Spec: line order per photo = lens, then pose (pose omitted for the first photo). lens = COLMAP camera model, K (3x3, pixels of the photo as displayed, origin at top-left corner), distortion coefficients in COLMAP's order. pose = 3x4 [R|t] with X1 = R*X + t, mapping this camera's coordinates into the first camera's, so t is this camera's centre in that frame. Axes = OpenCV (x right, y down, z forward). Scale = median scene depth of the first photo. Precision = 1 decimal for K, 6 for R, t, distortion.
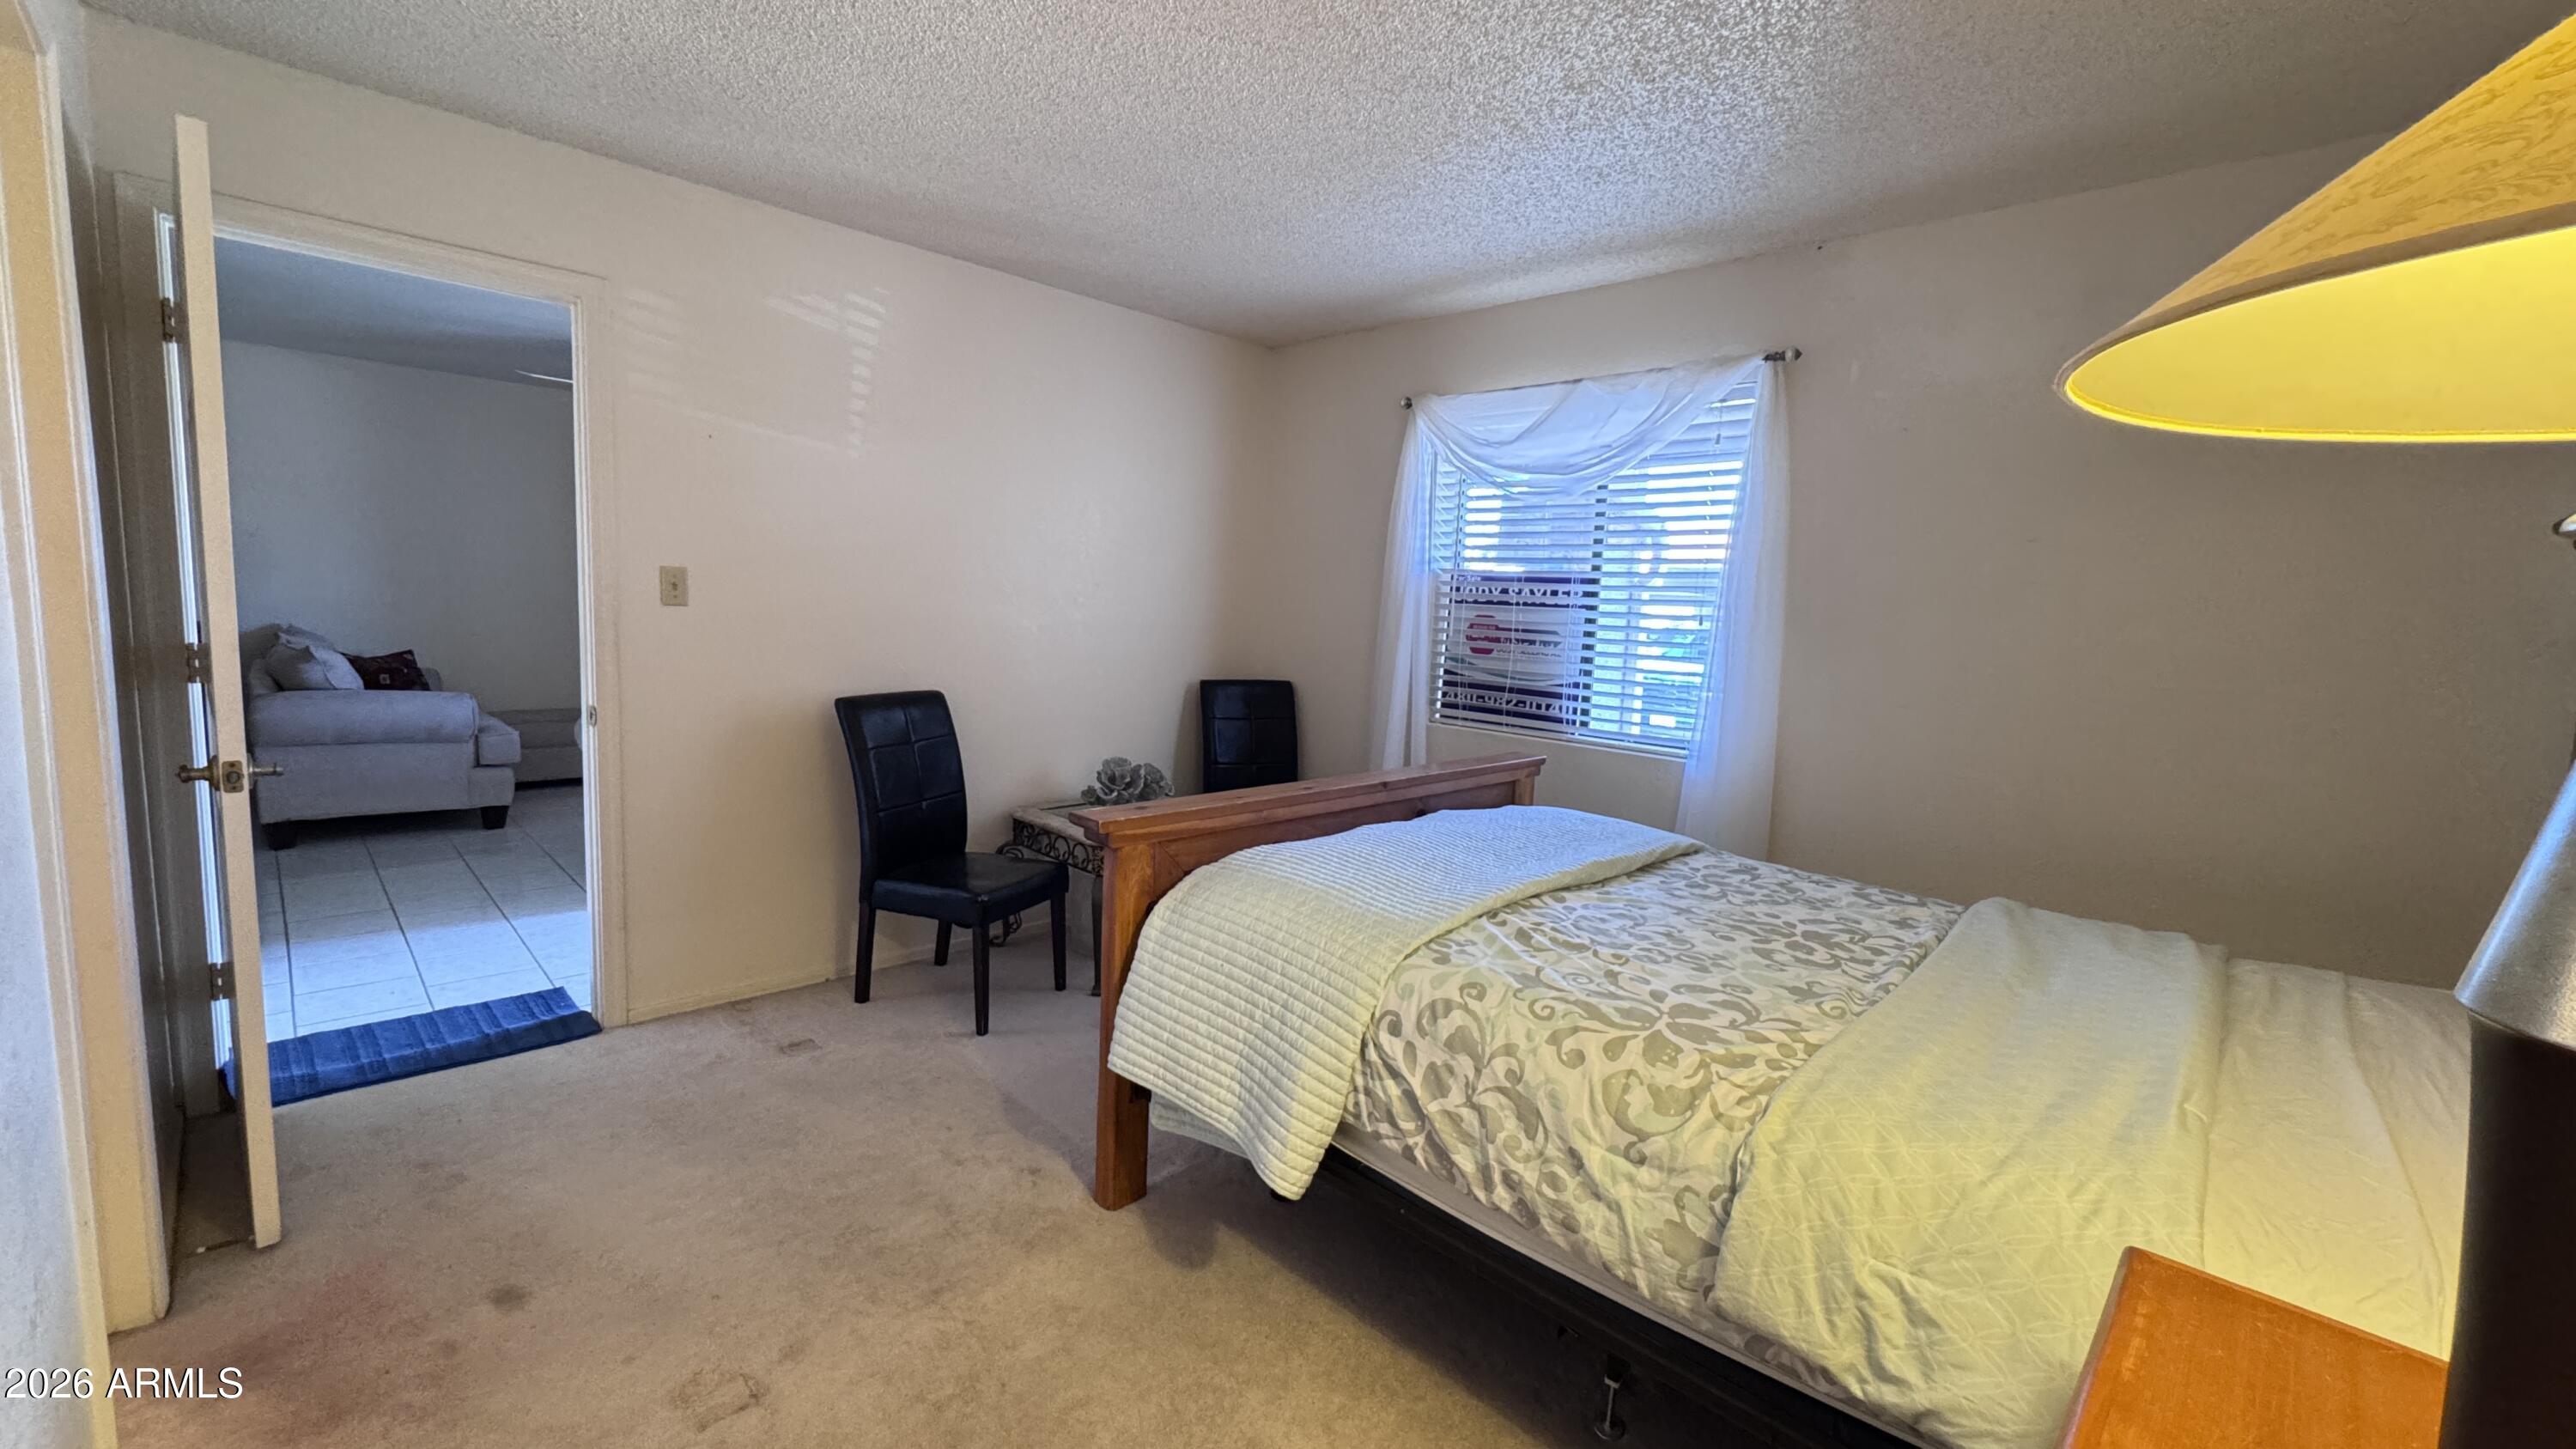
lens RADIAL K [[1027.7, 0, 1288.0], [0, 1027.7, 724.5], [0, 0, 1]] dist [-0.002421, 0.000307]
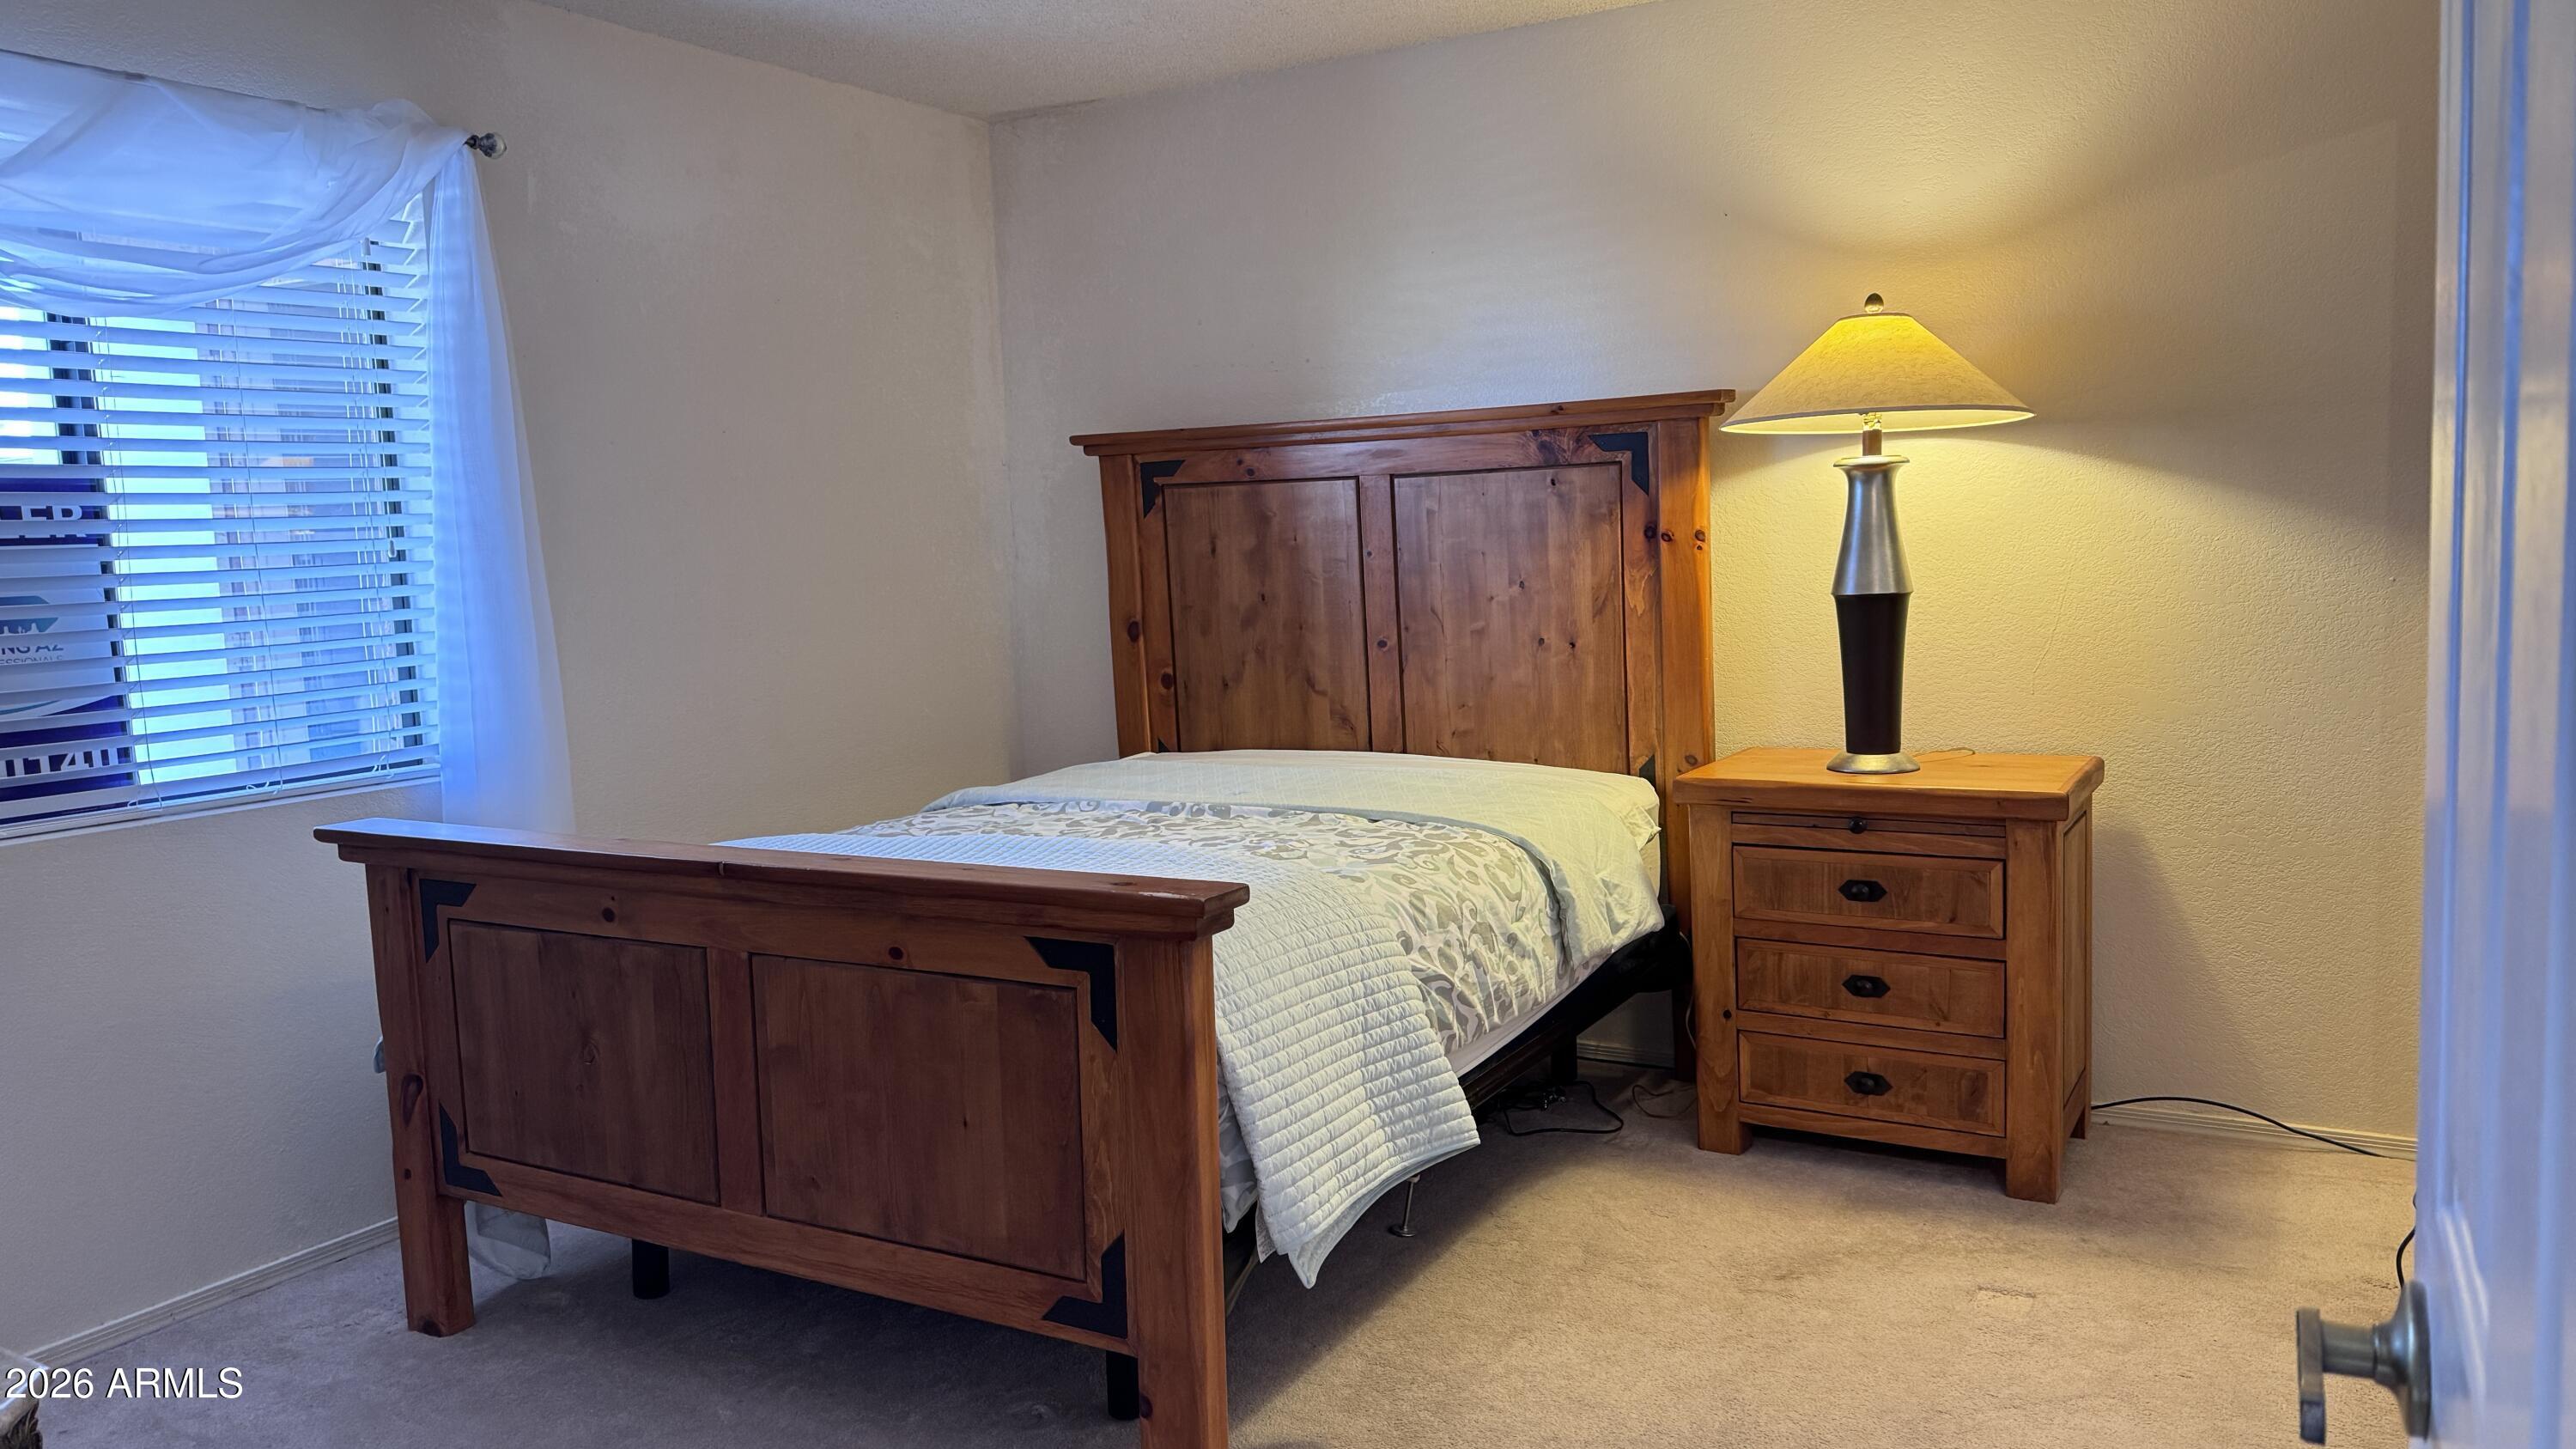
lens RADIAL K [[1860.8, 0, 1288.0], [0, 1860.8, 724.5], [0, 0, 1]] dist [0.006964, 0.001138]
pose [[-0.257589, -0.143256, 0.955576, -1.552379], [0.138263, 0.973307, 0.183185, -0.250317], [-0.956311, 0.179308, -0.230906, 1.516205]]
